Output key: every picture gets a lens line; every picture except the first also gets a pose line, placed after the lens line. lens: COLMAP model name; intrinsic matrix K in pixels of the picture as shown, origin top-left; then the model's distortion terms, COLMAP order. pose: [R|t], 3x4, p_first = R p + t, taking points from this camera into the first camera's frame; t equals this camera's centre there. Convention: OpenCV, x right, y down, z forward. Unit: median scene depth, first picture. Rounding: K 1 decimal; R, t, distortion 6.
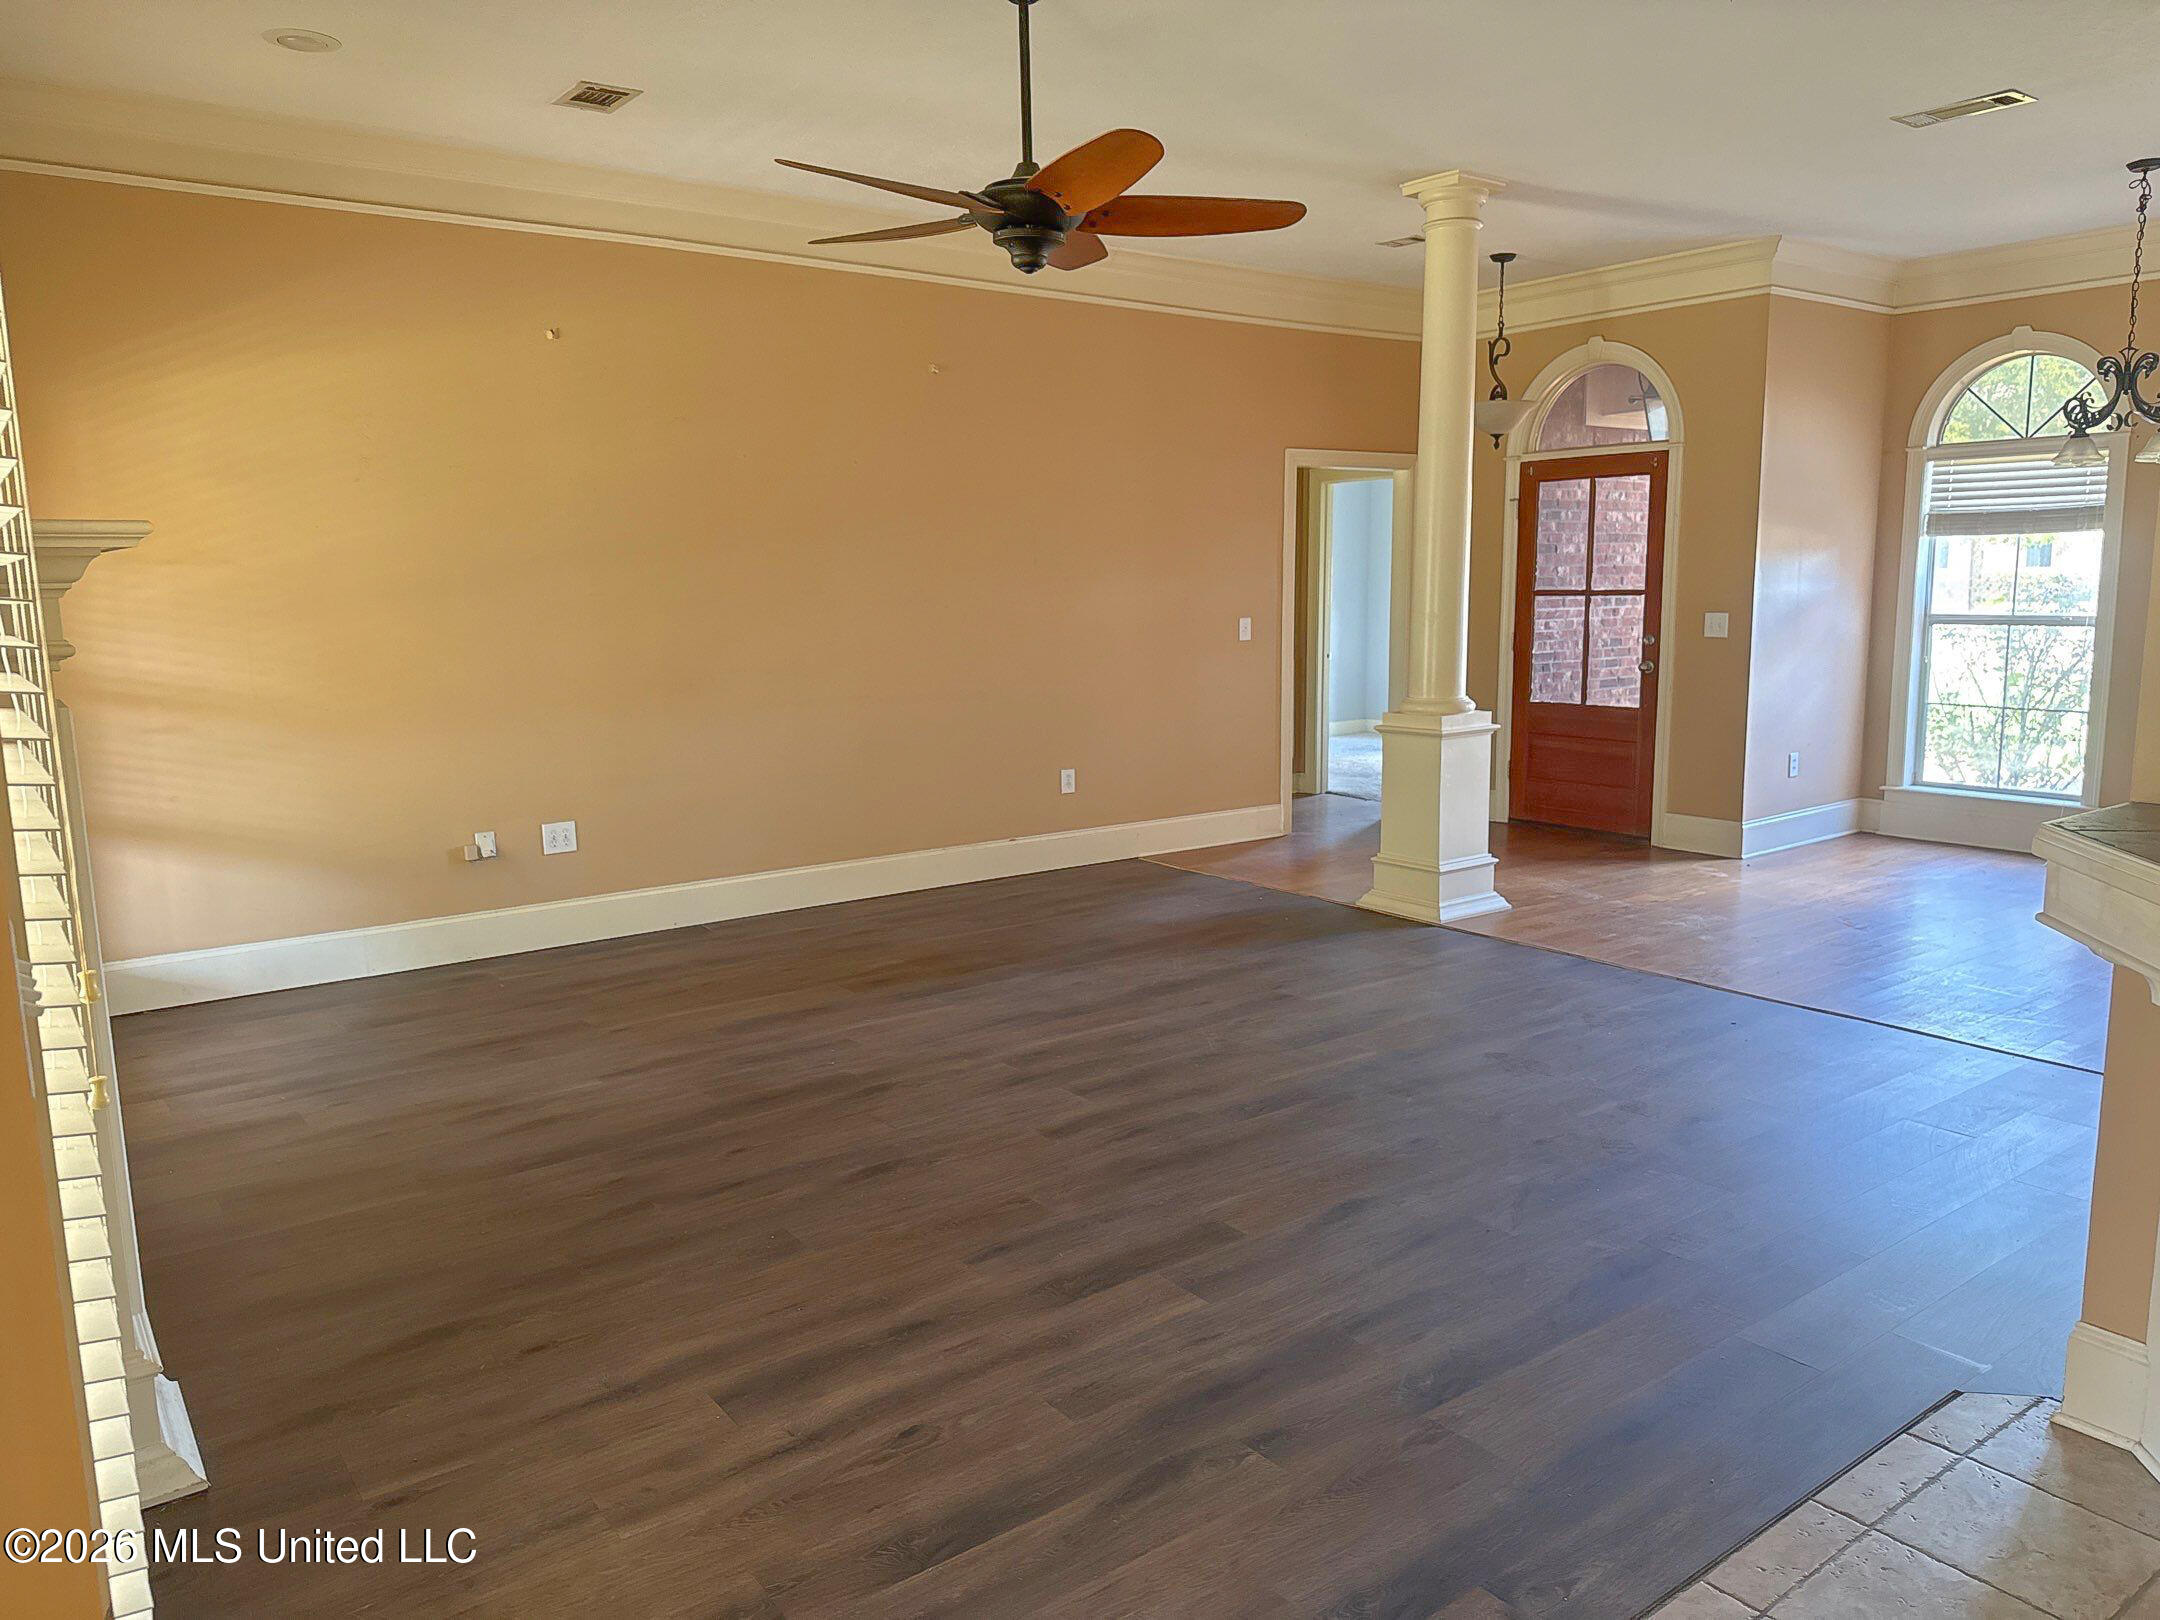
lens RADIAL K [[1508.3, 0, 1029.7], [0, 1508.3, 814.7], [0, 0, 1]] dist [0.022807, -0.007157]
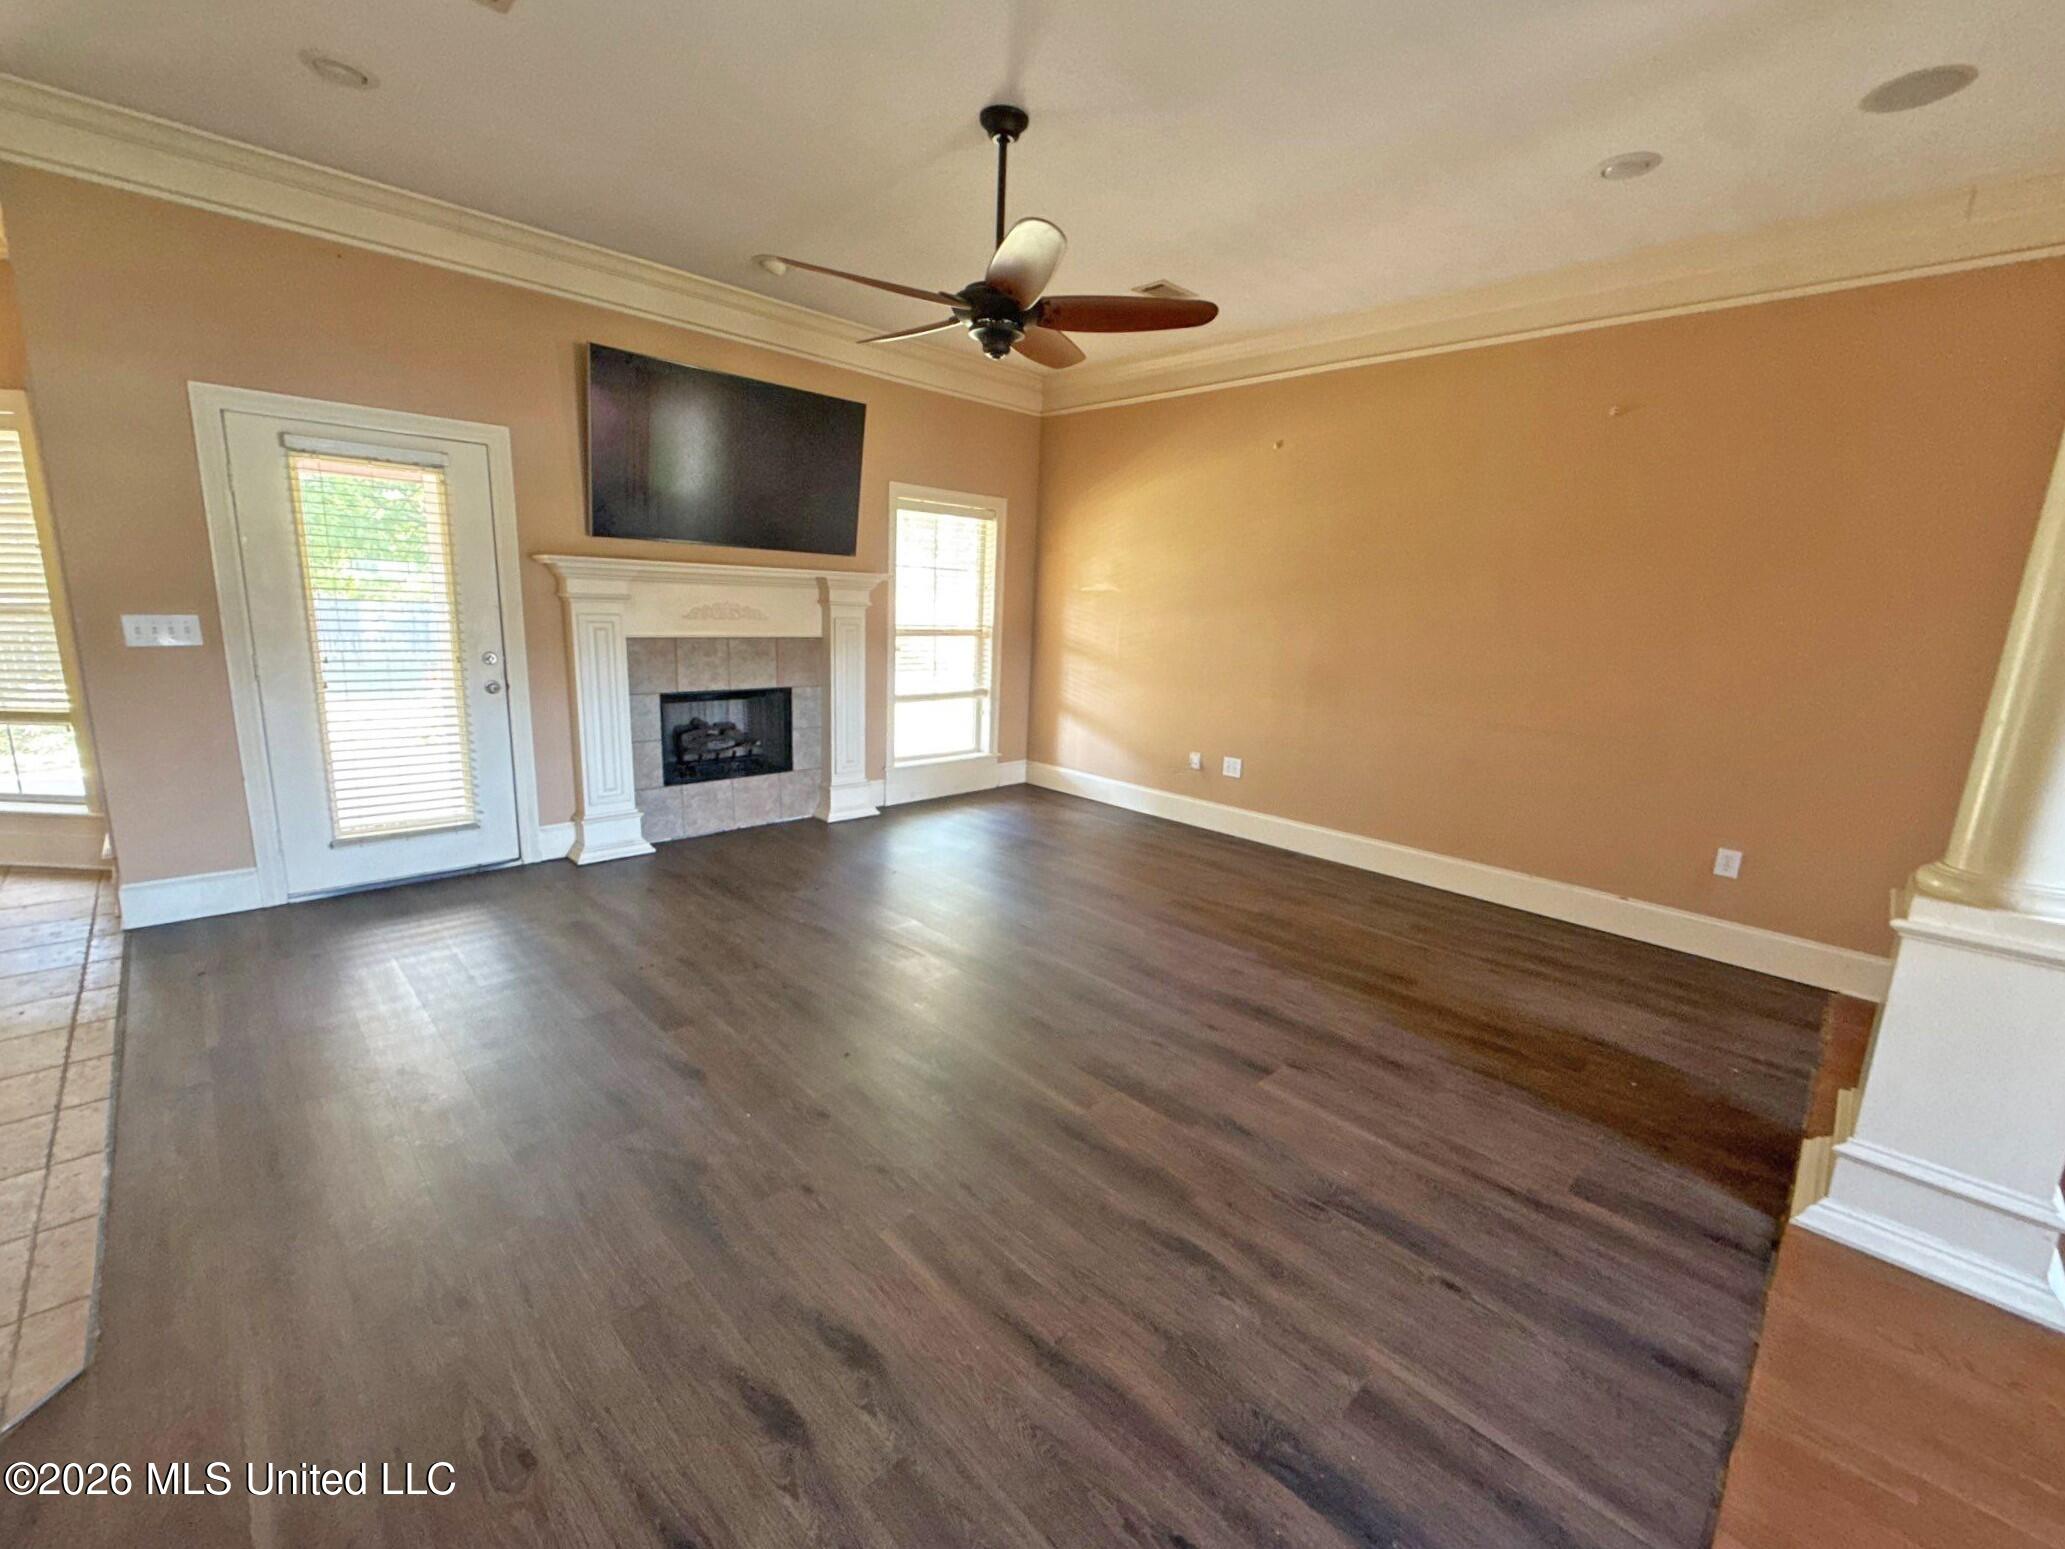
lens RADIAL K [[835.7, 0, 1028.0], [0, 835.7, 775.0], [0, 0, 1]] dist [0.006717, -0.000181]
pose [[0.159675, 0.223352, -0.961571, 0.825274], [-0.194359, 0.962115, 0.191204, -0.169607], [0.967847, 0.156359, 0.197036, 1.011204]]
